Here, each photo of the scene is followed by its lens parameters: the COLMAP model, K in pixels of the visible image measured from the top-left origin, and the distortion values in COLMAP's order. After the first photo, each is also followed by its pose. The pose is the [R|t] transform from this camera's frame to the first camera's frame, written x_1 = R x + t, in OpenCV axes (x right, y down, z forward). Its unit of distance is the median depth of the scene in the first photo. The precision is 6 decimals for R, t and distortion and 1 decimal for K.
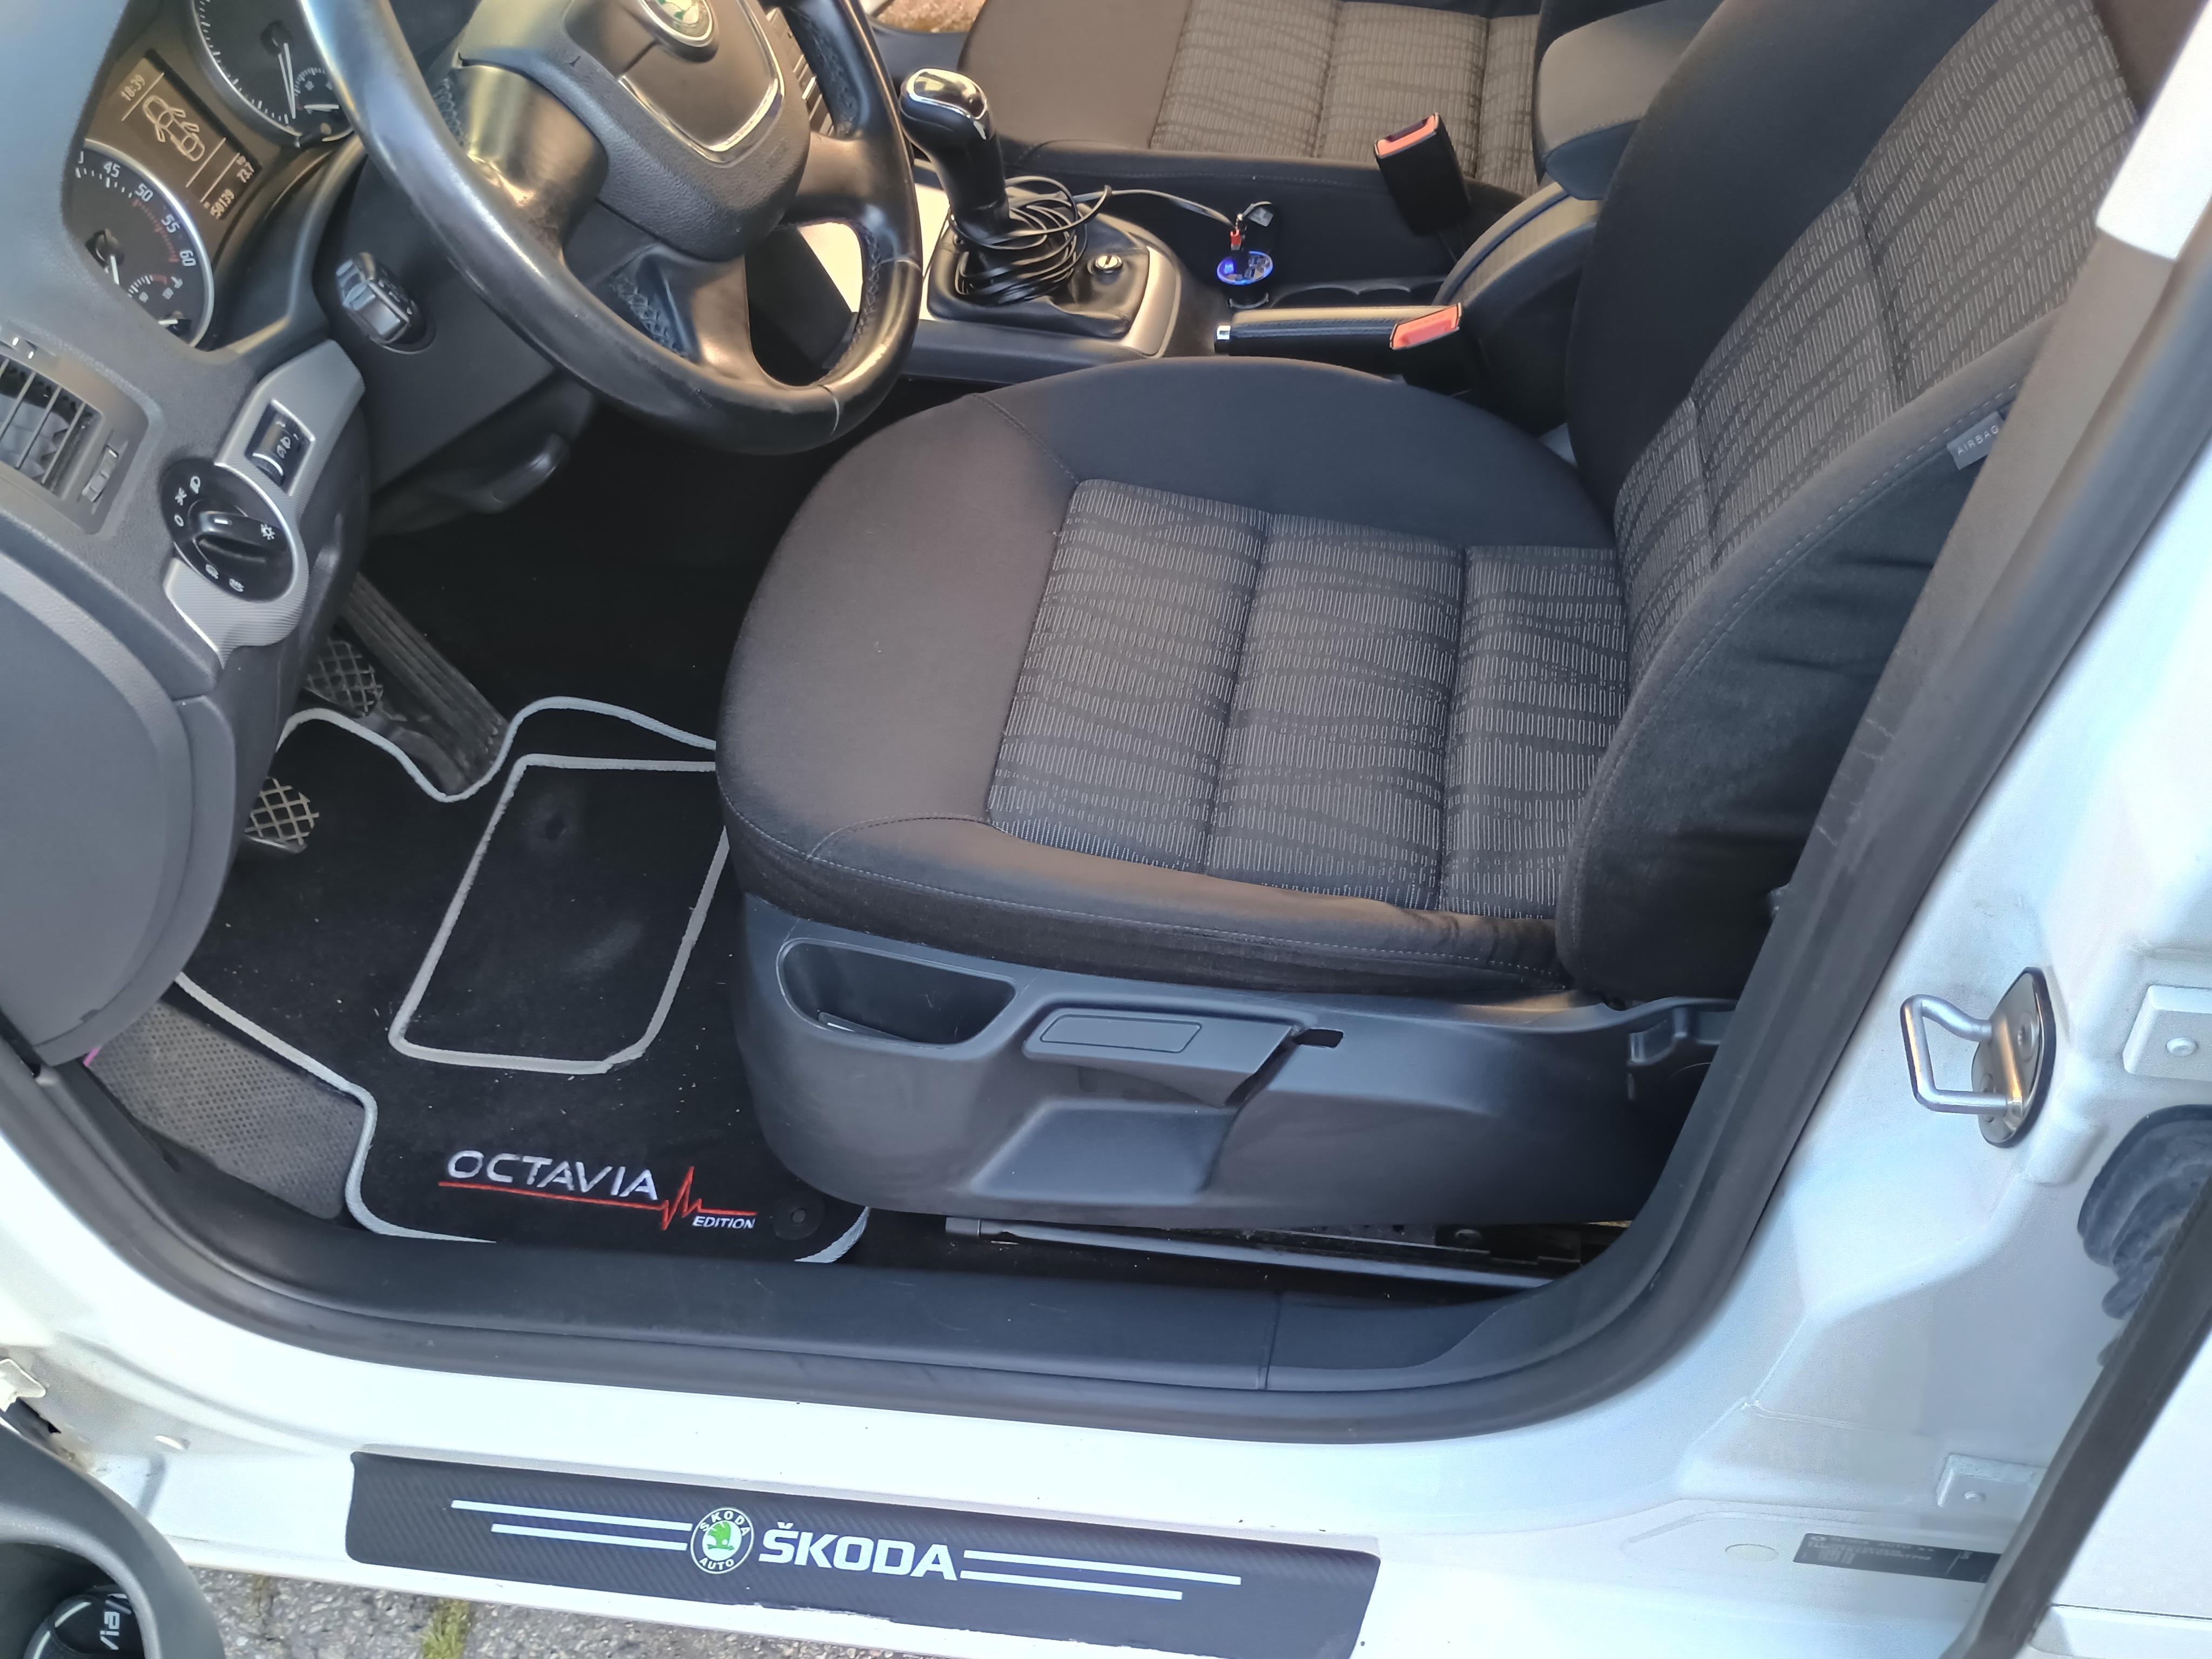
lens RADIAL K [[1912.4, 0, 1106.0], [0, 1912.4, 829.5], [0, 0, 1]] dist [0.052930, -0.089879]
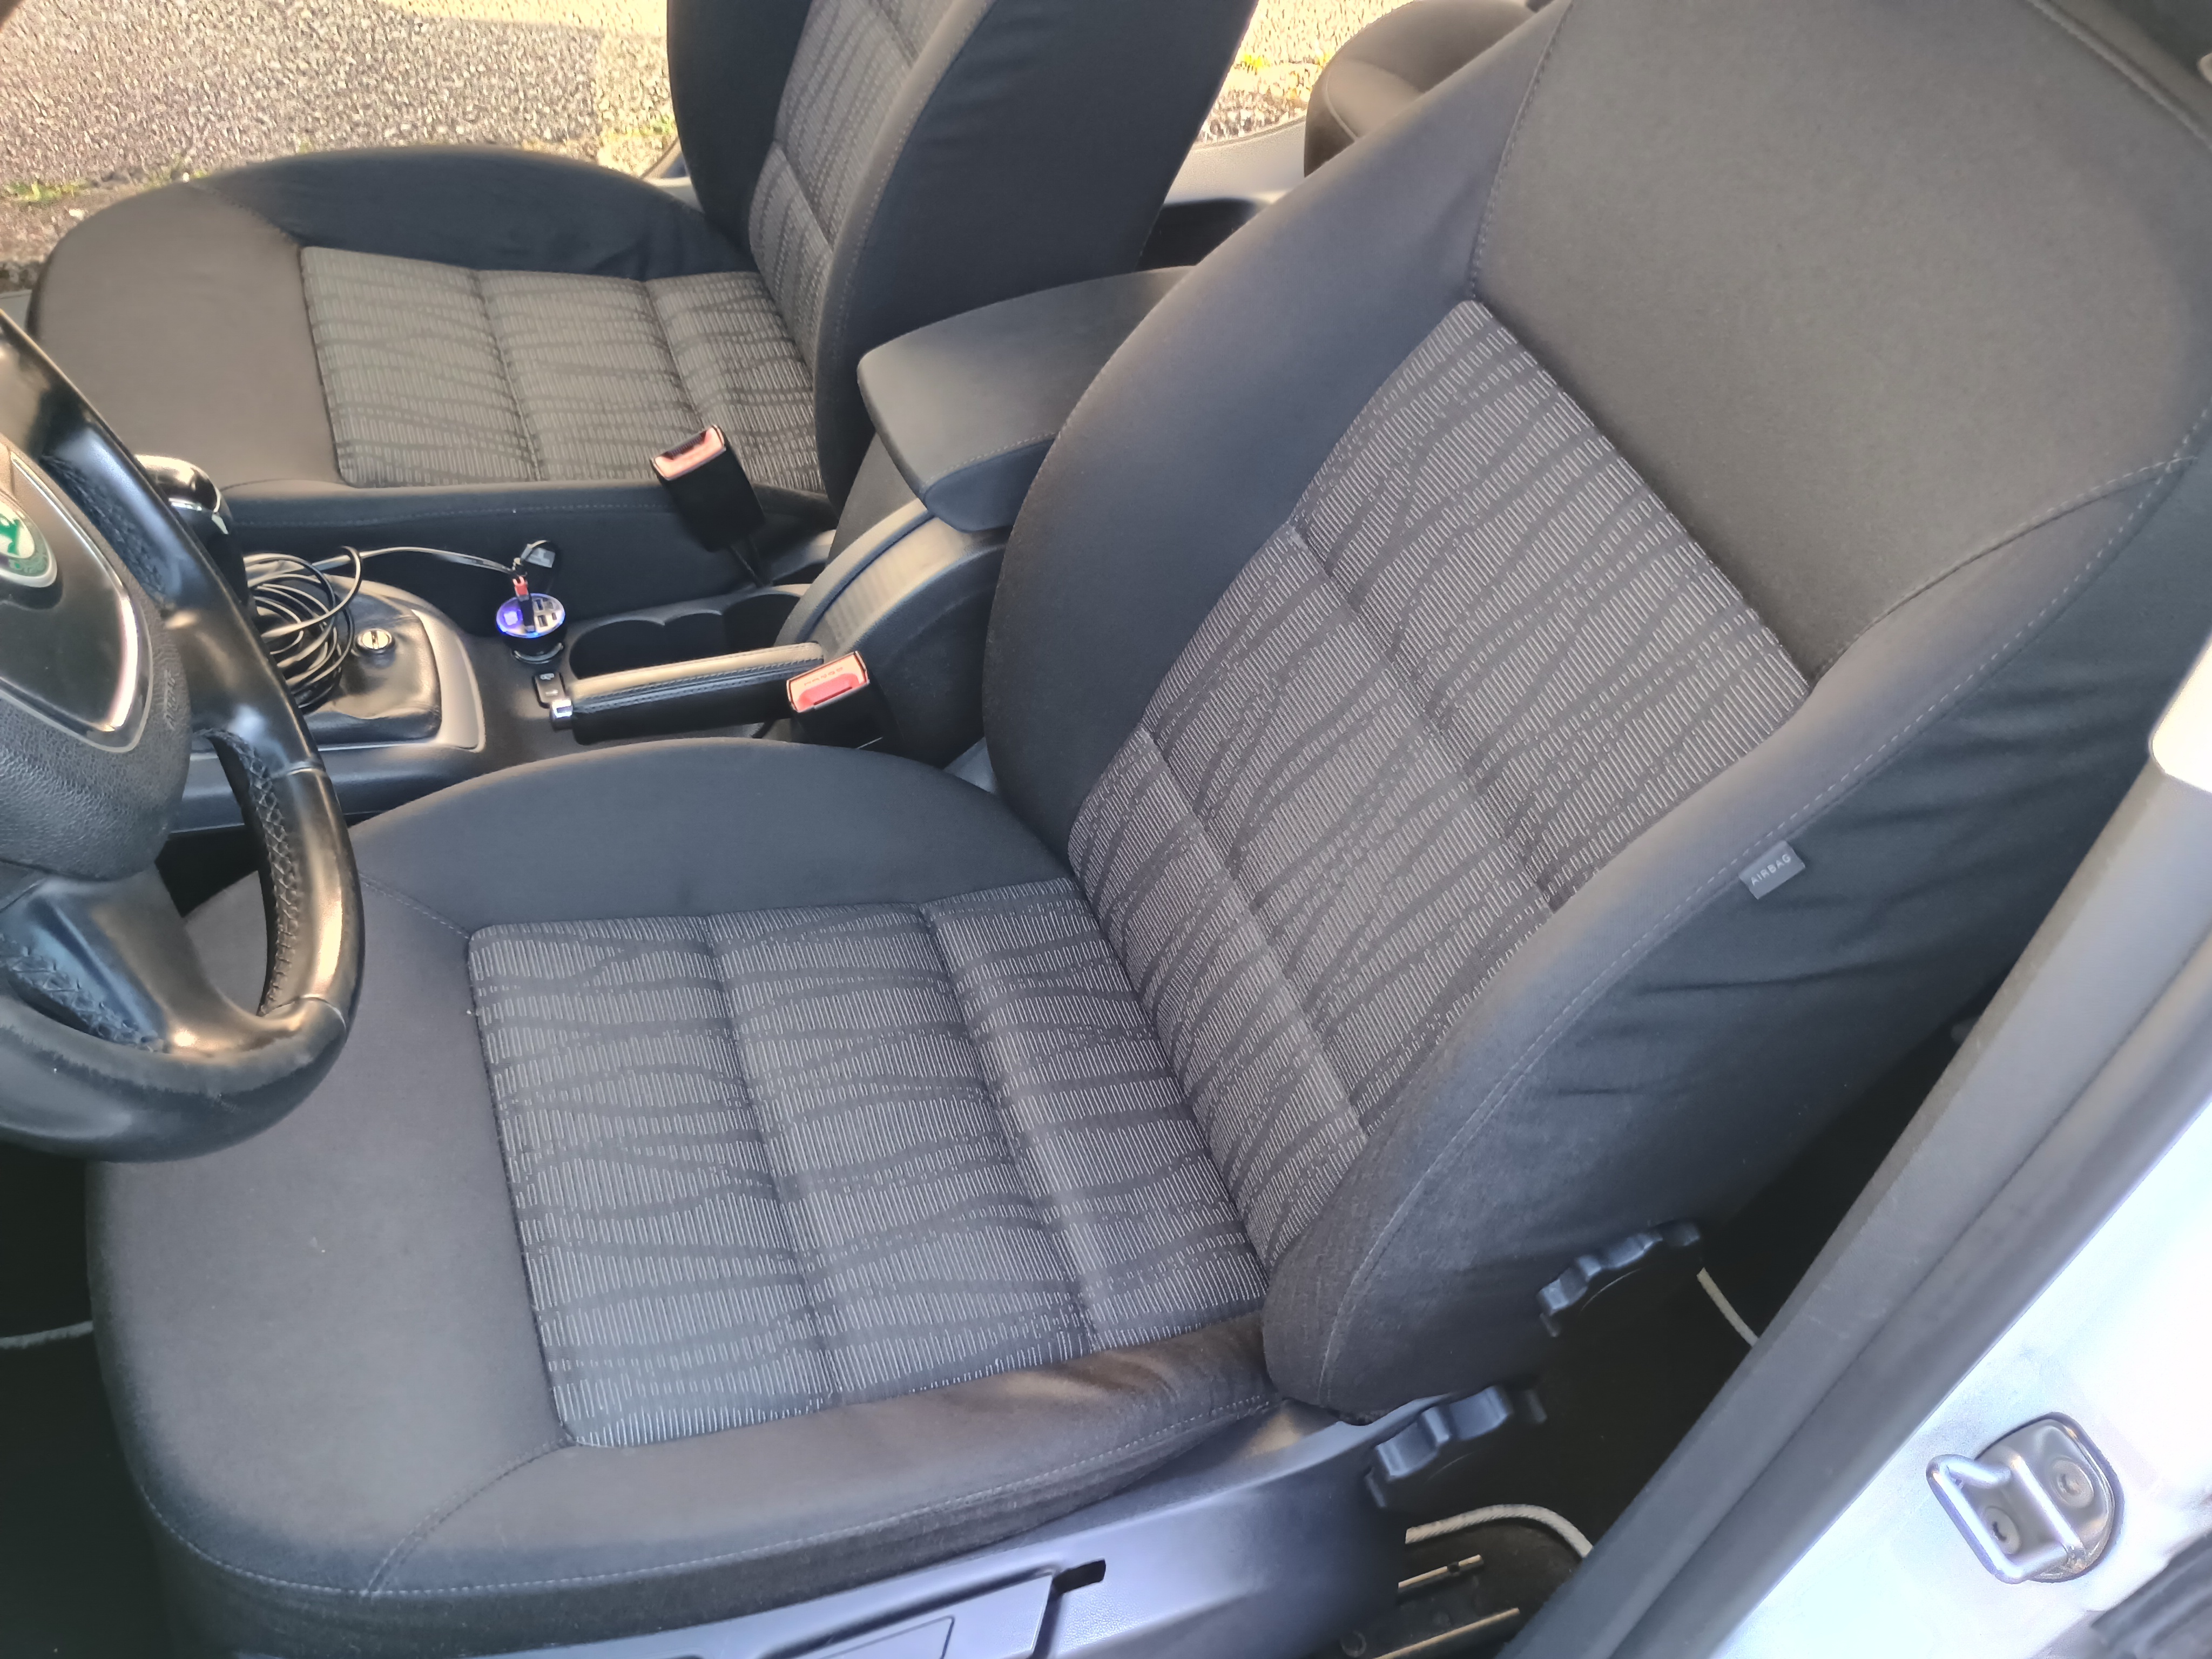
lens RADIAL K [[1912.4, 0, 1106.0], [0, 1912.4, 829.5], [0, 0, 1]] dist [0.052930, -0.089879]
pose [[0.837131, -0.209865, 0.505142, -0.205935], [0.233788, 0.972148, 0.016448, -0.191820], [-0.494525, 0.104327, 0.862880, 0.180119]]
